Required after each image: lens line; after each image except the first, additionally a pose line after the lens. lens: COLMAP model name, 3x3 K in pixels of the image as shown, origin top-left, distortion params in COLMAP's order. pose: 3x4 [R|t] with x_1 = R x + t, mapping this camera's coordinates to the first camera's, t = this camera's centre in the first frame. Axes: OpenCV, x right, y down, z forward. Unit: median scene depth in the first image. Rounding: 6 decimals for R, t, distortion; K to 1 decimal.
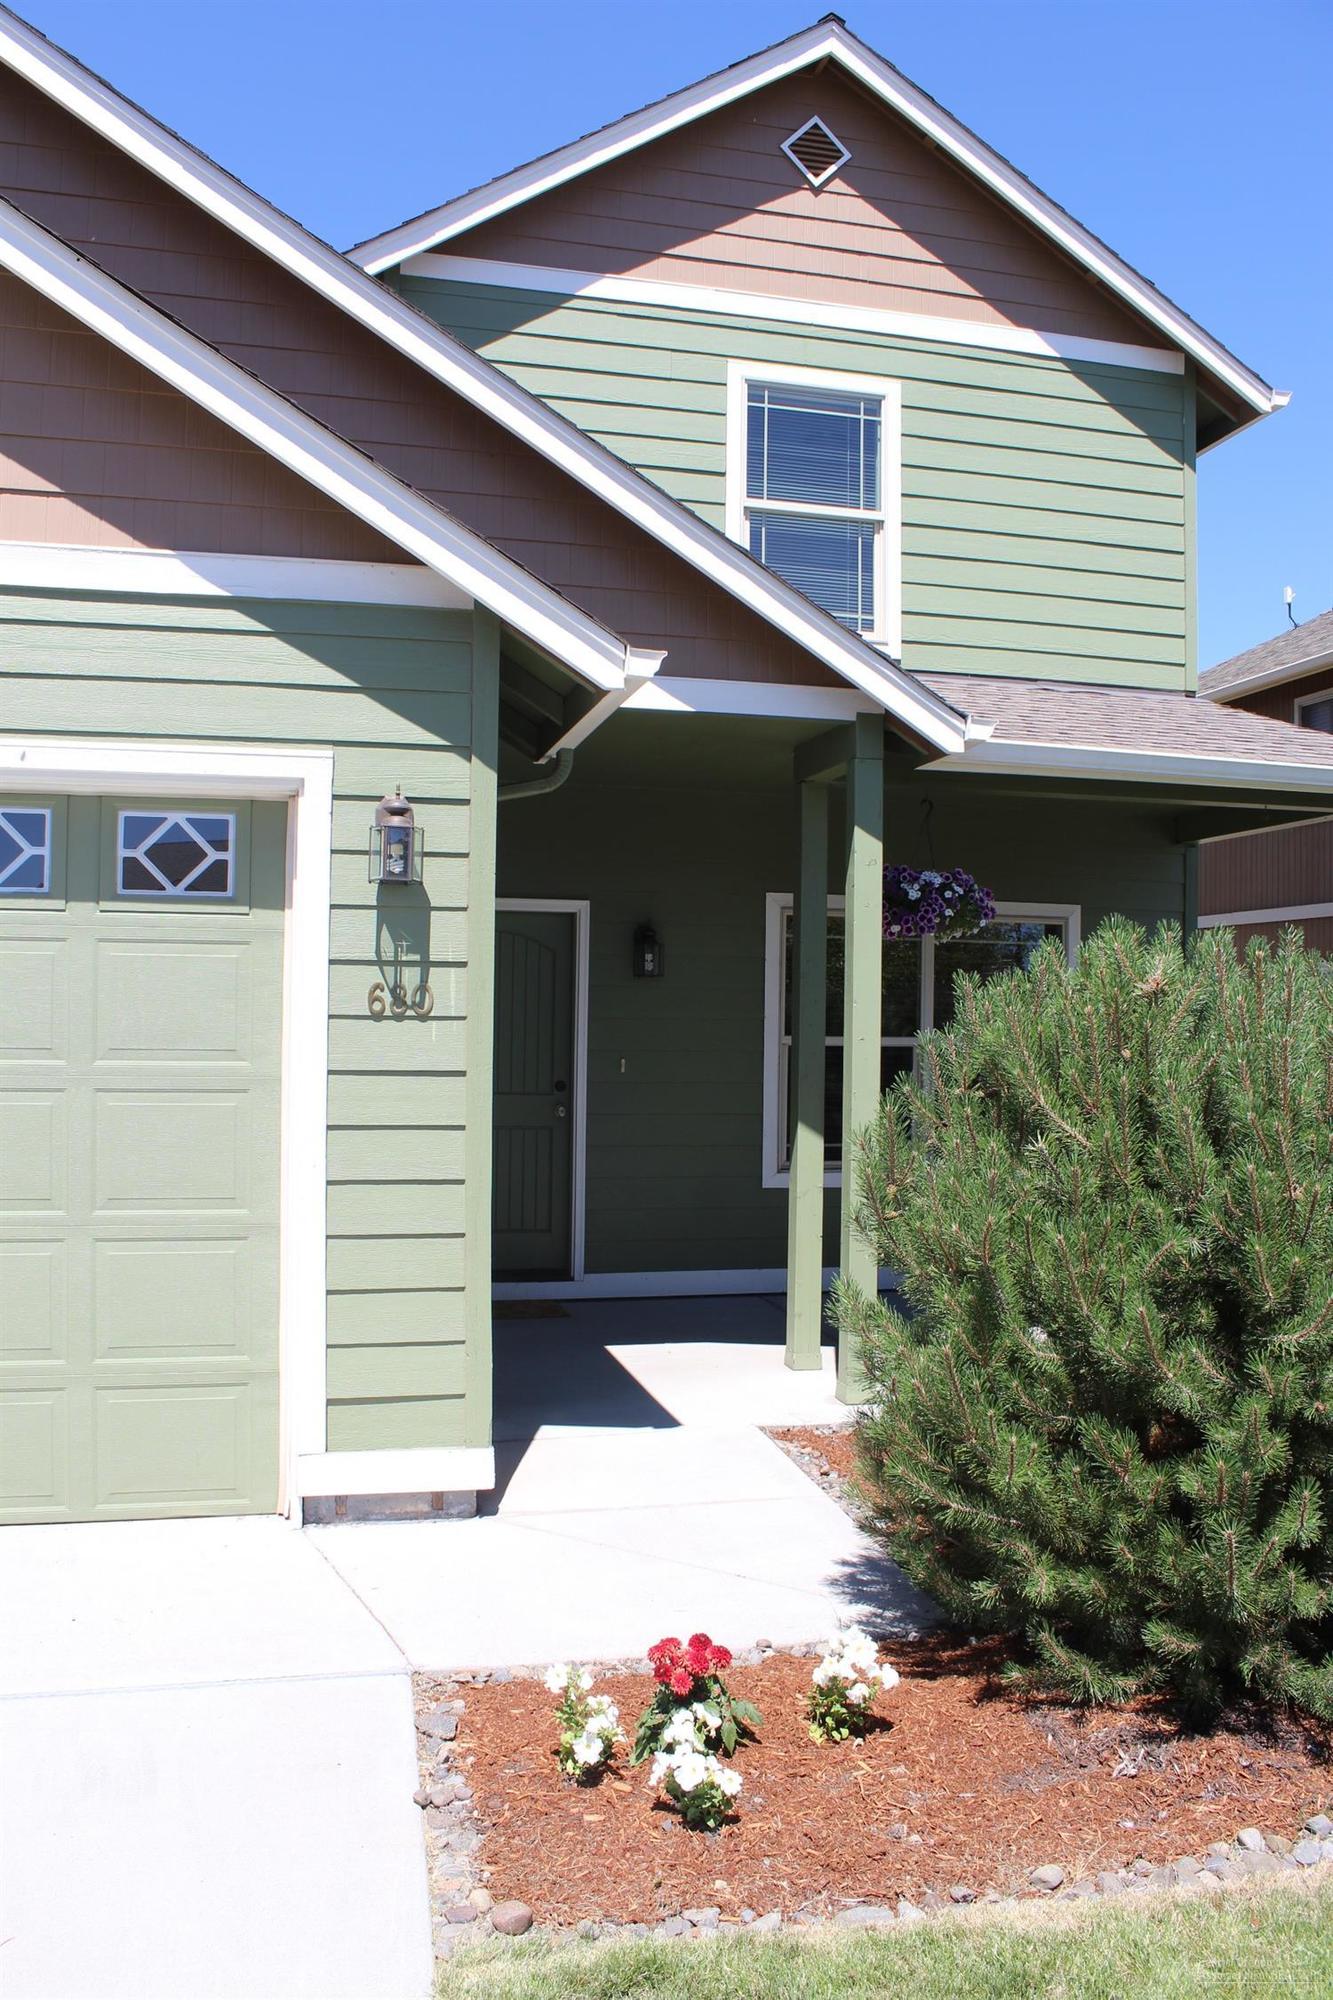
lens RADIAL K [[1616.7, 0, 669.7], [0, 1616.7, 1025.8], [0, 0, 1]] dist [-0.159088, 0.097784]
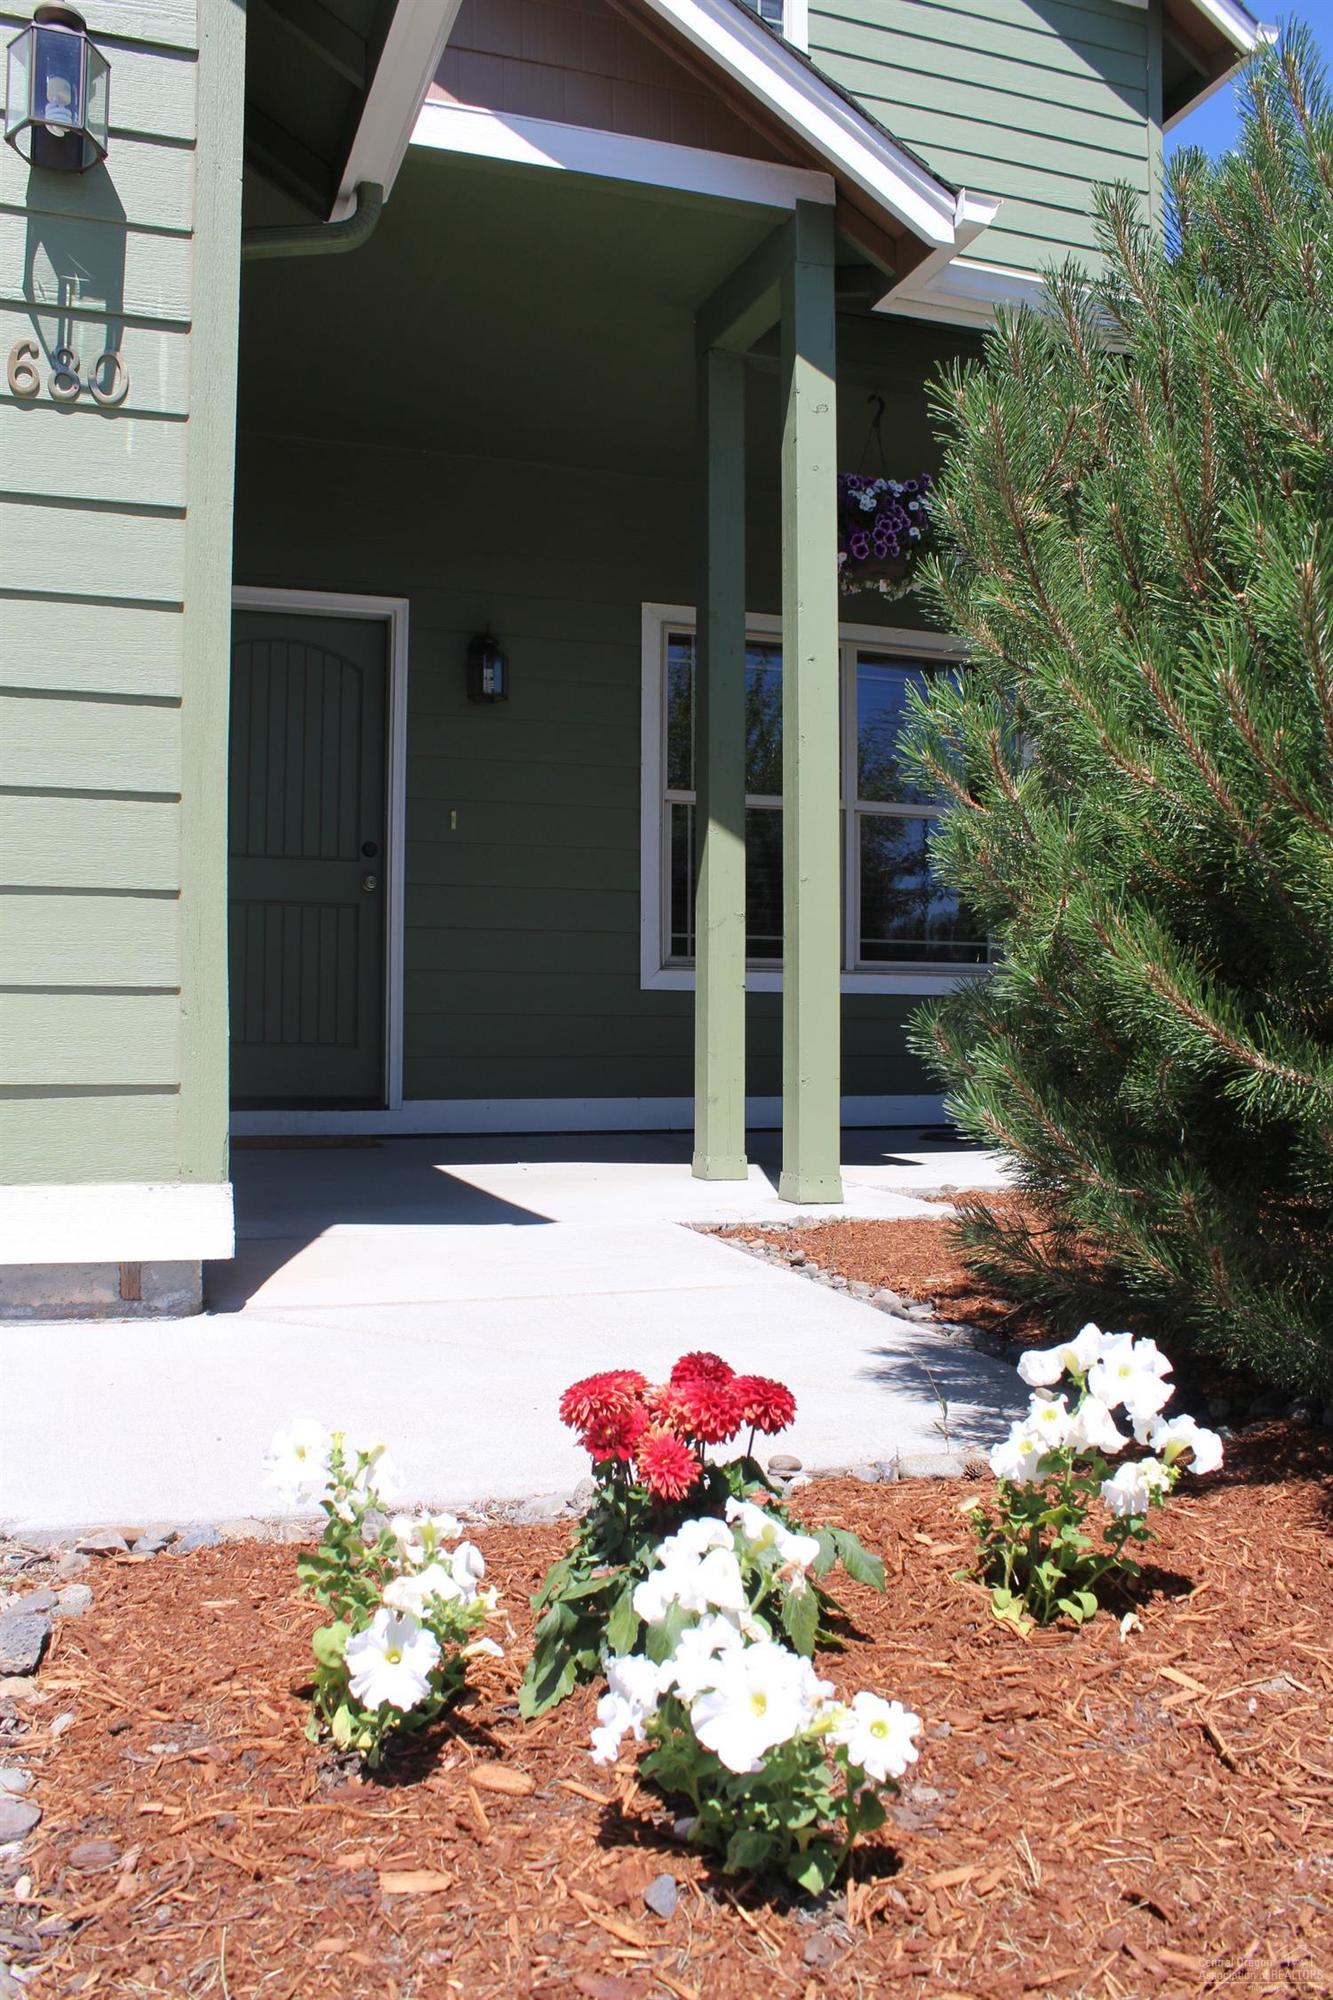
lens RADIAL K [[1668.7, 0, 666.5], [0, 1668.7, 1000.0], [0, 0, 1]] dist [-0.175809, 0.131607]
pose [[0.994788, -0.010754, 0.101396, -0.024860], [0.011749, 0.999888, -0.009223, 0.286254], [-0.101286, 0.010366, 0.994803, 0.577555]]
